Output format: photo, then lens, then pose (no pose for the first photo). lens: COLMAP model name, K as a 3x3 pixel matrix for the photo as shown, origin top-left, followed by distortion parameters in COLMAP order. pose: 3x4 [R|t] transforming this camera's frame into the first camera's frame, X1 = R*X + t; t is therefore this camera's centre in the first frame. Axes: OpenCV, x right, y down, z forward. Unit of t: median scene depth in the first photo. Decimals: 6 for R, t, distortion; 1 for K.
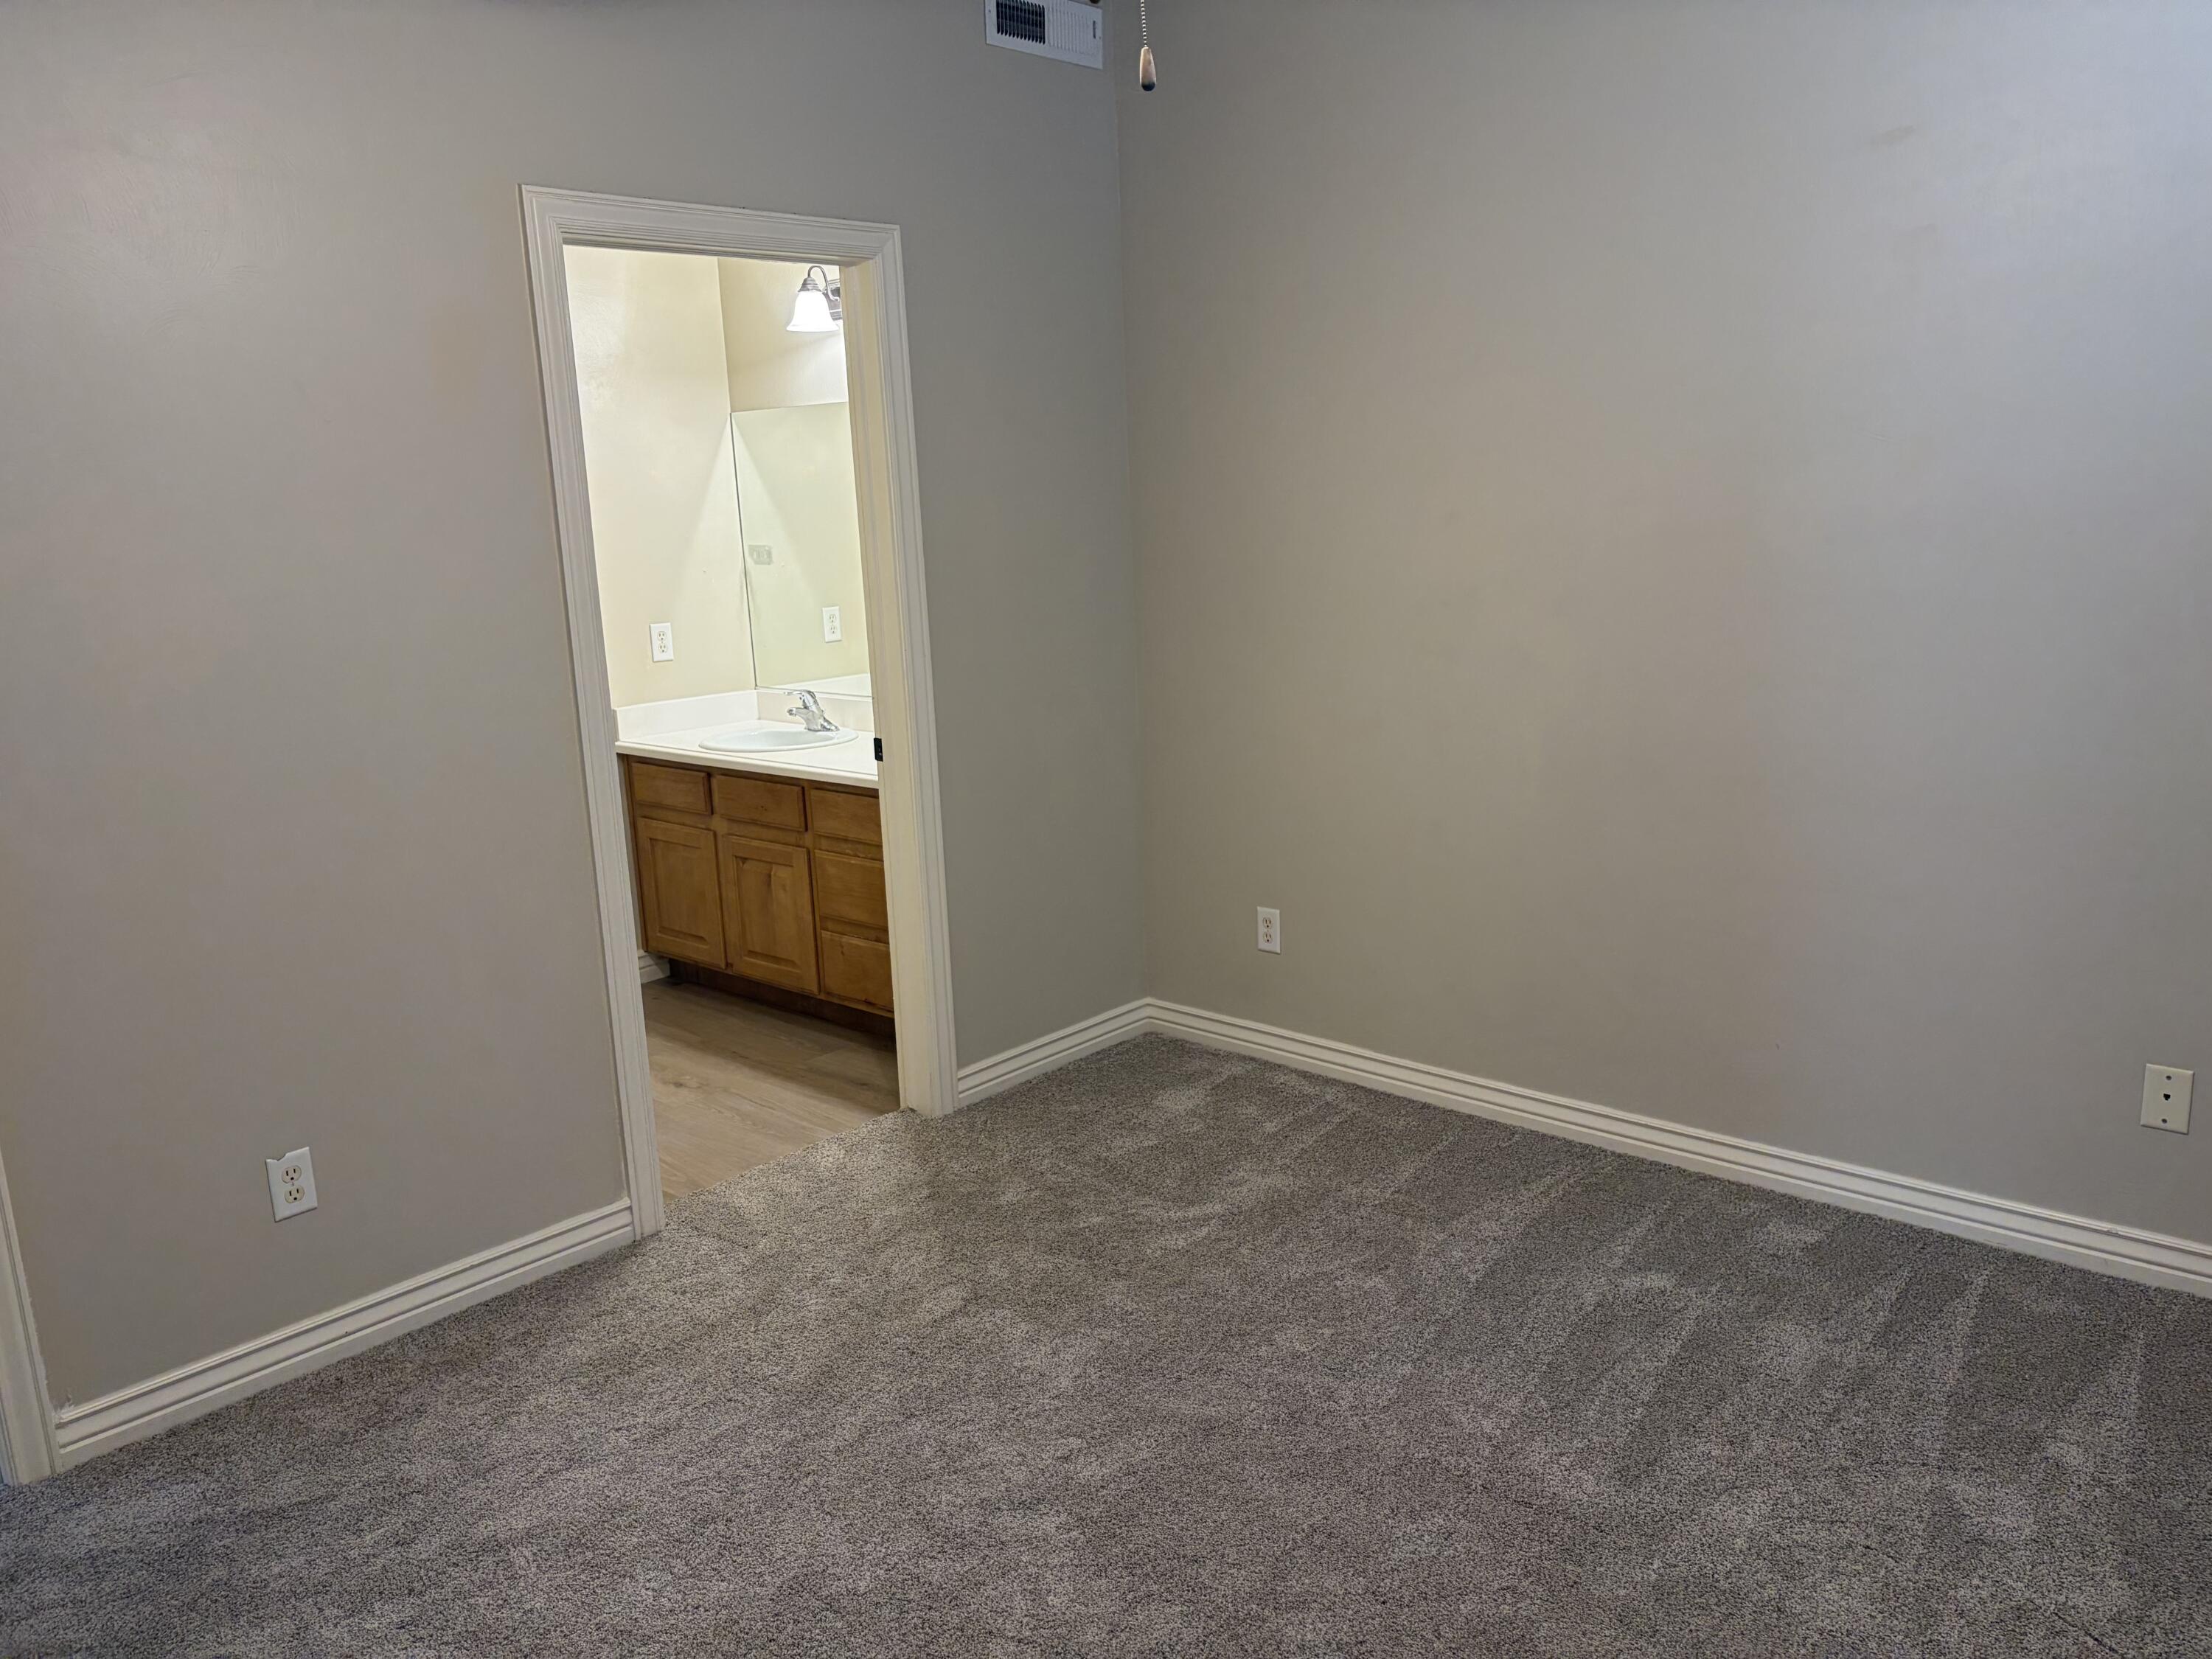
lens RADIAL K [[1657.3, 0, 1110.5], [0, 1657.3, 824.1], [0, 0, 1]] dist [0.026716, -0.026165]
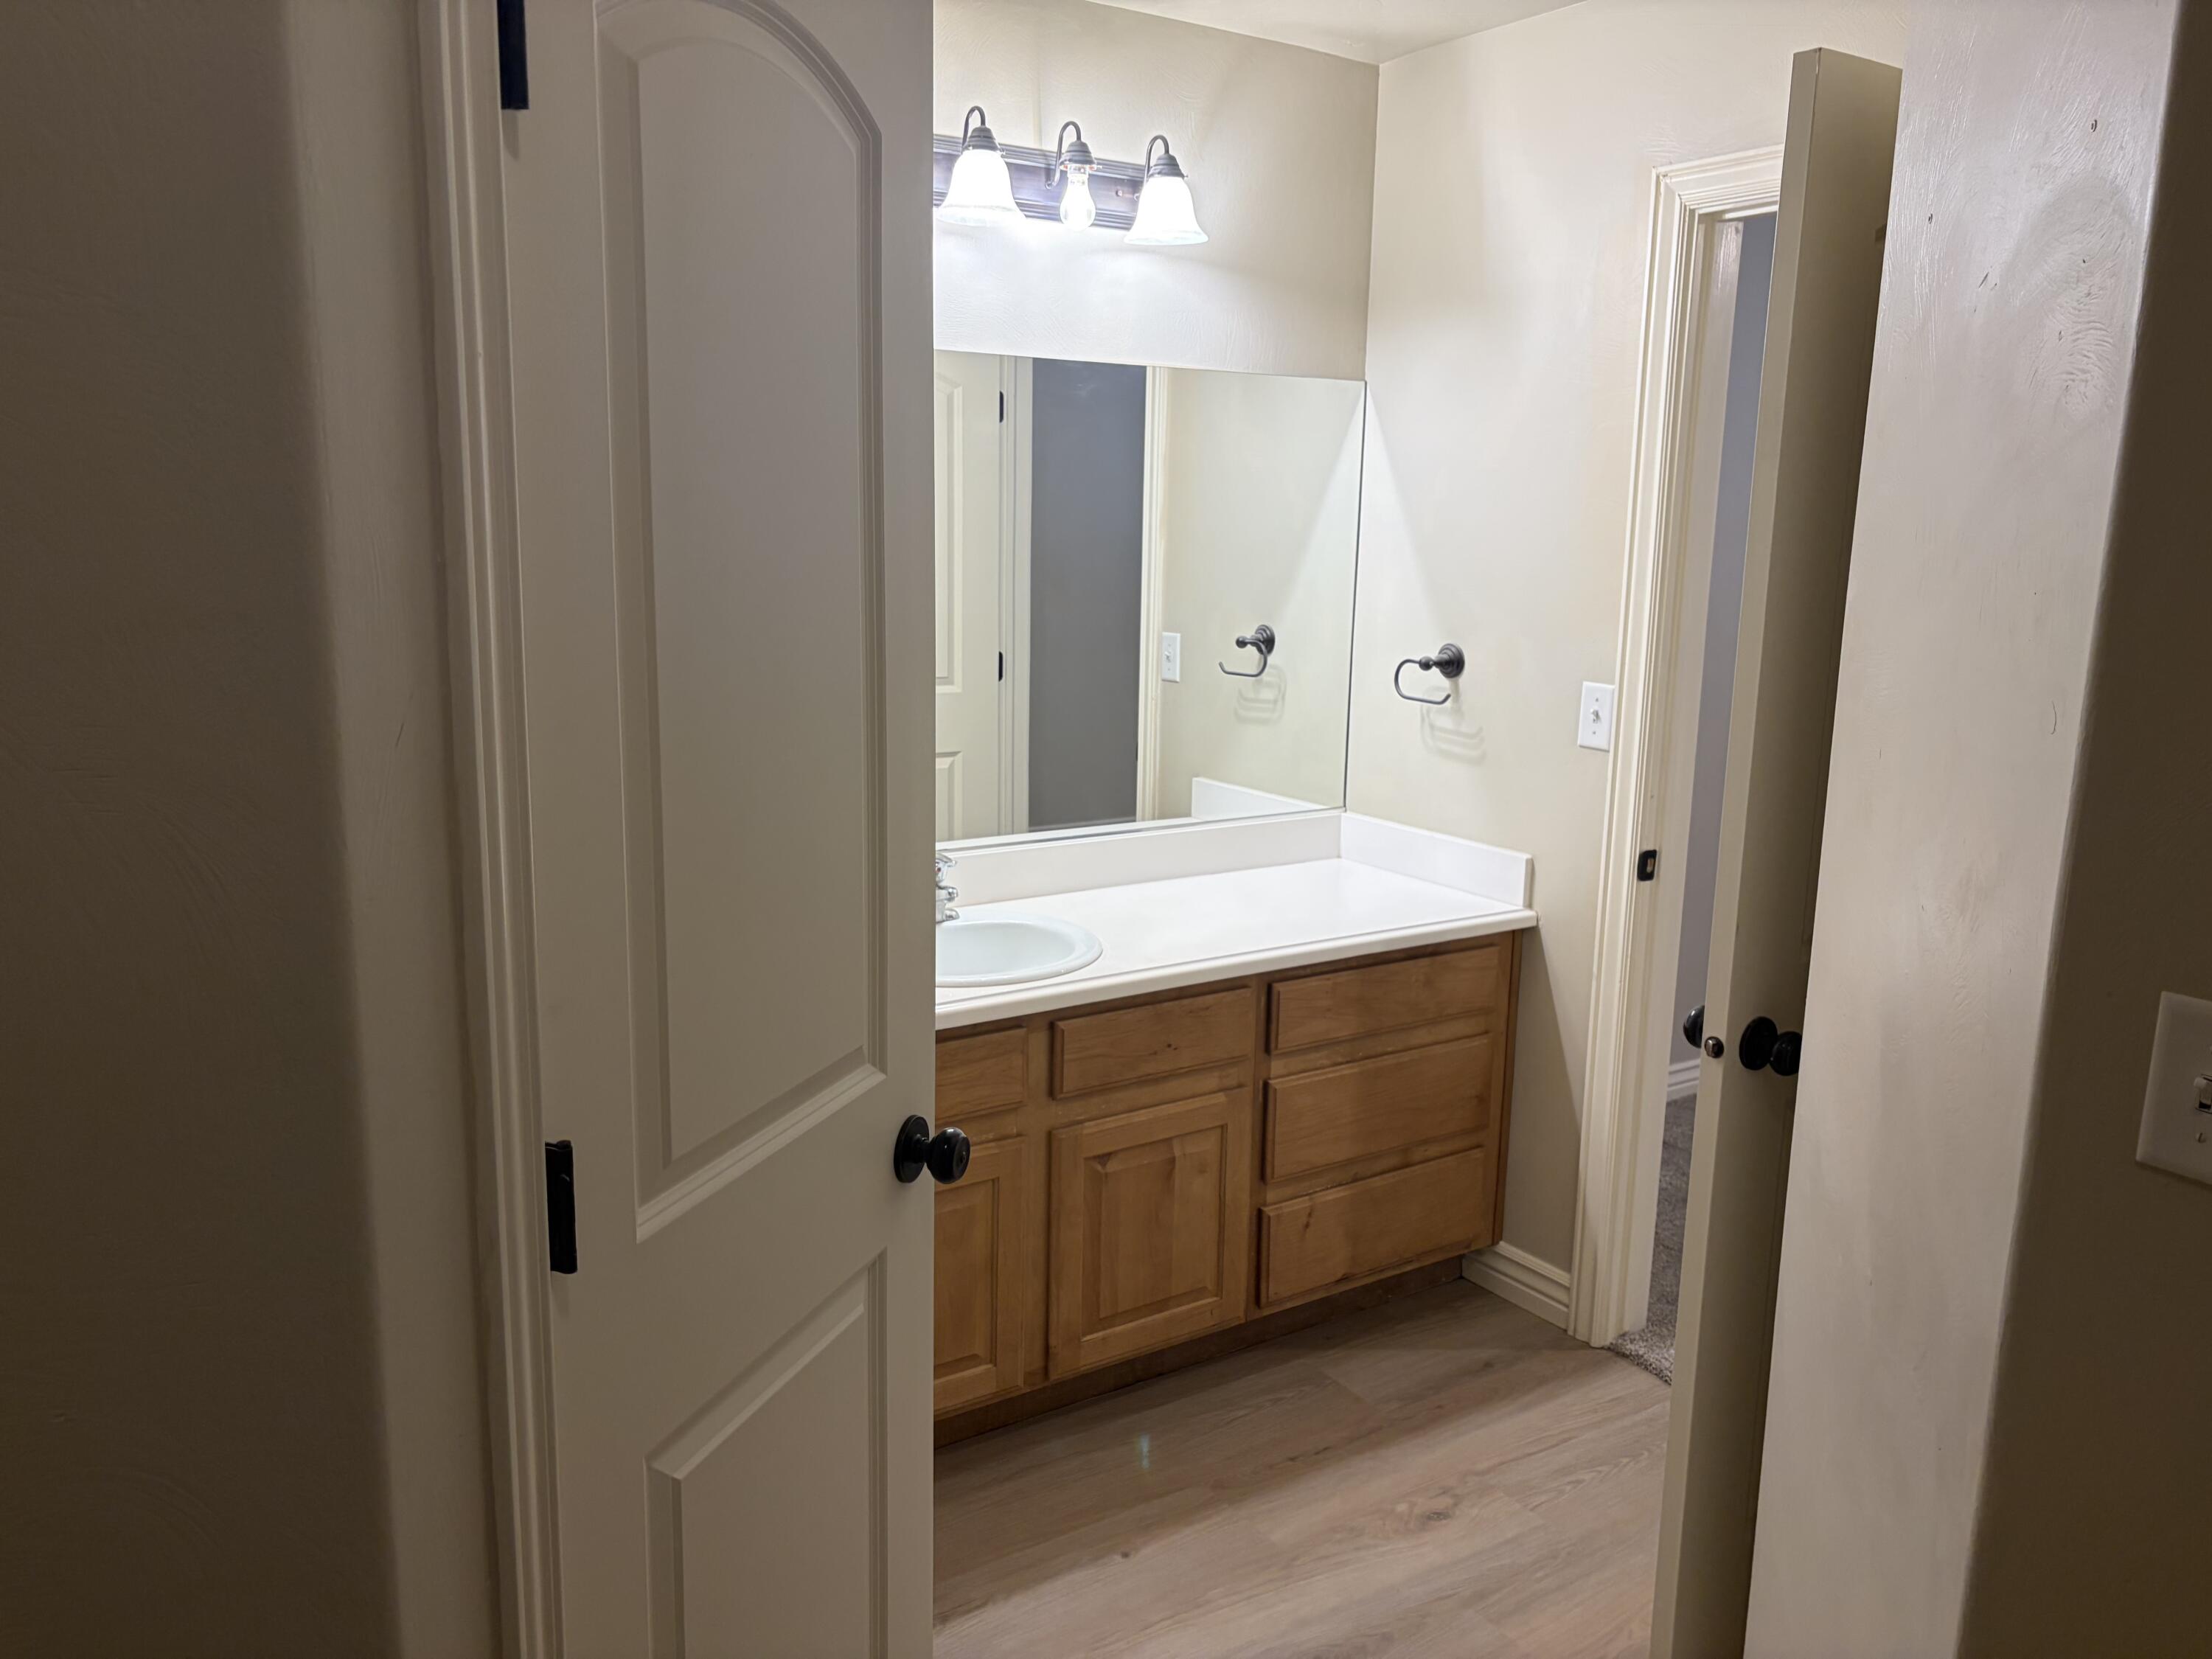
lens RADIAL K [[1657.3, 0, 1108.5], [0, 1657.3, 837.2], [0, 0, 1]] dist [0.026716, -0.026165]
pose [[0.252204, -0.128195, 0.959145, -0.757462], [0.174590, 0.980948, 0.085201, -0.133823], [-0.951794, 0.145969, 0.269780, 0.854699]]
